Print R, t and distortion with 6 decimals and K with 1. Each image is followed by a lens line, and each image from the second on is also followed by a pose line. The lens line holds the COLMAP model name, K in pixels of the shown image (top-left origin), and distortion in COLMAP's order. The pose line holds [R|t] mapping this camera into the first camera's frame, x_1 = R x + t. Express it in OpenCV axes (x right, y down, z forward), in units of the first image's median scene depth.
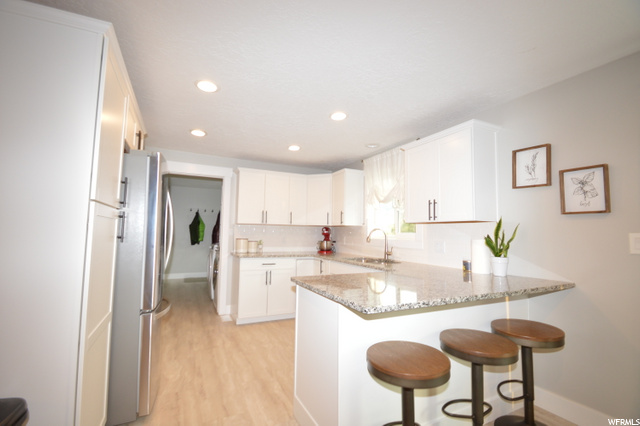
lens RADIAL K [[283.8, 0, 316.4], [0, 283.8, 213.2], [0, 0, 1]] dist [0.013976, -0.017175]
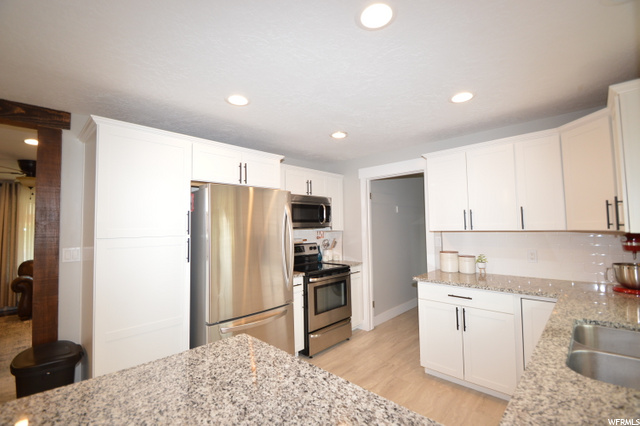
lens RADIAL K [[283.8, 0, 316.4], [0, 283.8, 213.2], [0, 0, 1]] dist [0.013976, -0.017175]
pose [[0.349581, -0.072159, -0.934123, 0.317259], [0.089822, 0.995018, -0.043249, -0.003812], [0.932591, -0.068785, 0.354321, 0.498796]]
